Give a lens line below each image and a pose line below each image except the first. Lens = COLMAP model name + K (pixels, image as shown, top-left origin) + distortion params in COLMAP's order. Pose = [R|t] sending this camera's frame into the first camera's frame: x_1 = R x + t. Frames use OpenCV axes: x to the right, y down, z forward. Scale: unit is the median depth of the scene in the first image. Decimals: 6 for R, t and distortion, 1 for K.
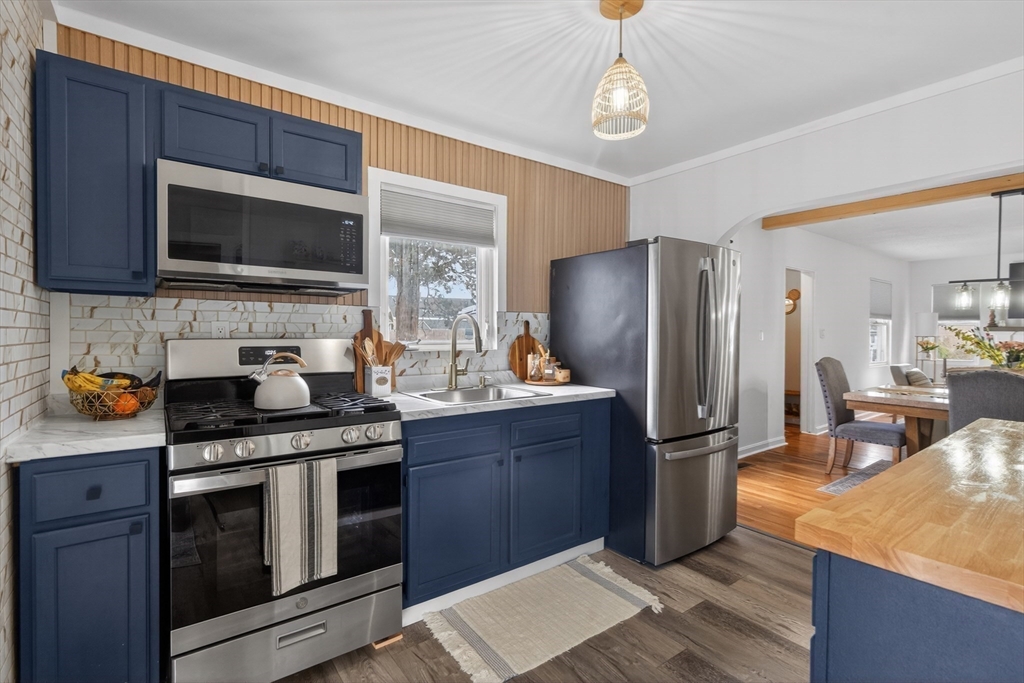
lens RADIAL K [[471.9, 0, 516.5], [0, 471.9, 338.0], [0, 0, 1]] dist [-0.000008, 0.001598]
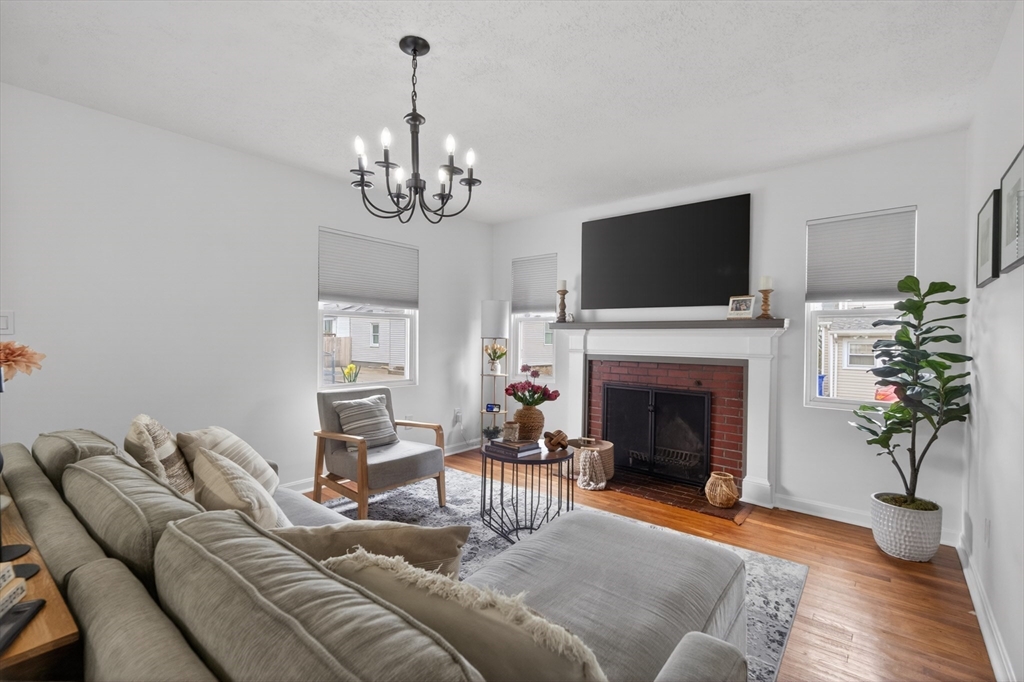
lens RADIAL K [[453.0, 0, 512.4], [0, 453.0, 341.8], [0, 0, 1]] dist [-0.003847, 0.002663]
pose [[0.972168, 0.003907, 0.234253, 0.916071], [-0.002880, 0.999985, -0.004726, 0.005776], [-0.234268, 0.003919, 0.972164, 0.489770]]
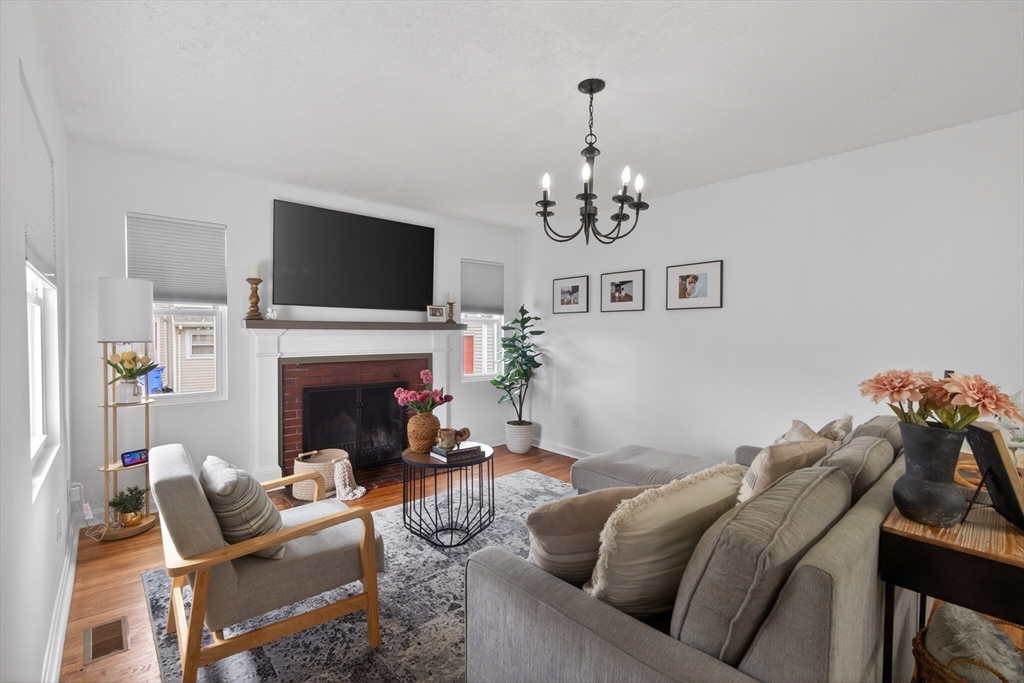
lens RADIAL K [[453.0, 0, 507.9], [0, 453.0, 341.1], [0, 0, 1]] dist [-0.003847, 0.002663]
pose [[-0.072410, -0.023806, 0.997091, 0.589324], [0.008166, 0.999667, 0.024460, -0.012388], [-0.997342, 0.009914, -0.072191, 0.881356]]
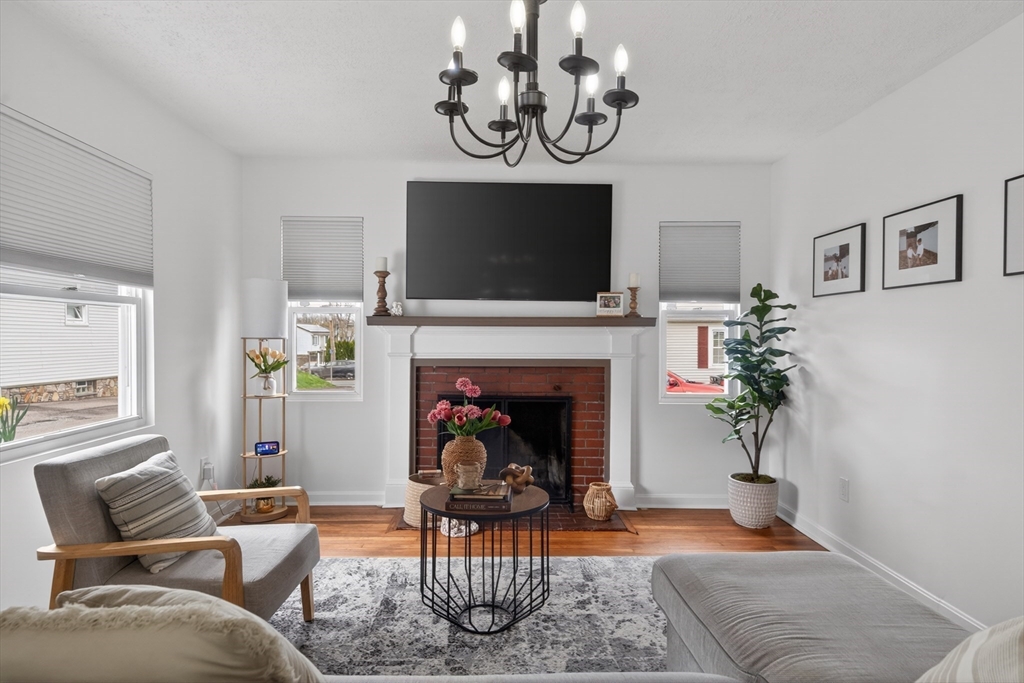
lens RADIAL K [[572.6, 0, 509.6], [0, 572.6, 338.6], [0, 0, 1]] dist [0.019207, 0.002240]
pose [[0.581281, -0.009051, 0.813653, 0.720513], [0.008421, 0.999951, 0.005107, -0.004276], [-0.813659, 0.003883, 0.581329, 0.663651]]
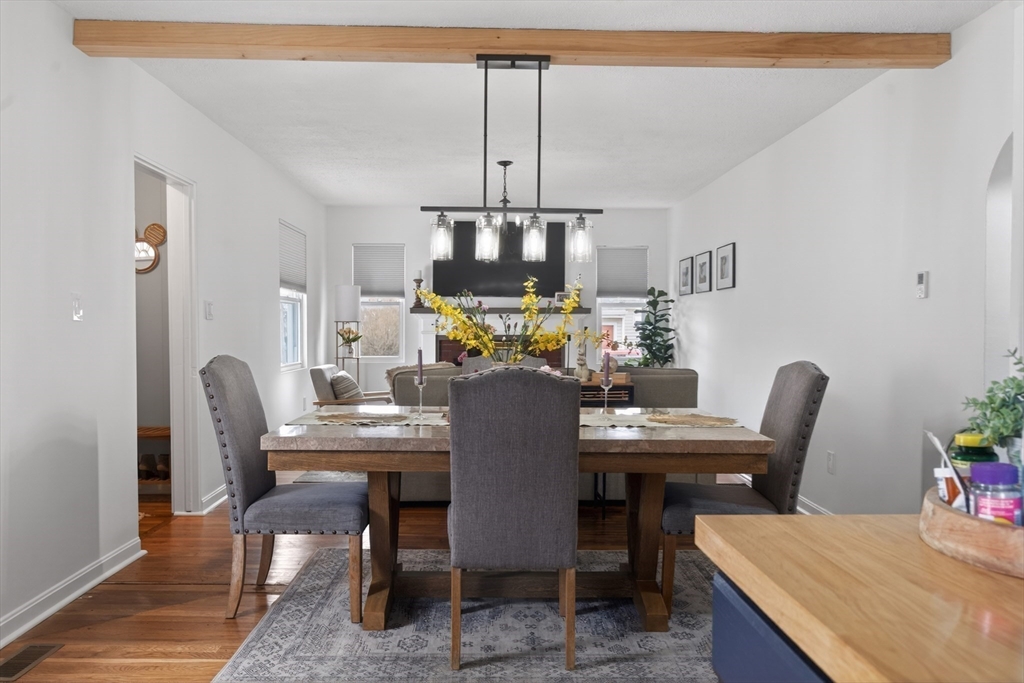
lens RADIAL K [[772.9, 0, 506.7], [0, 772.9, 343.4], [0, 0, 1]] dist [-0.011995, 0.006214]
pose [[0.578975, -0.020974, 0.815076, 0.148718], [0.011821, 0.999780, 0.017330, 0.013431], [-0.815260, -0.000398, 0.579095, 0.244378]]
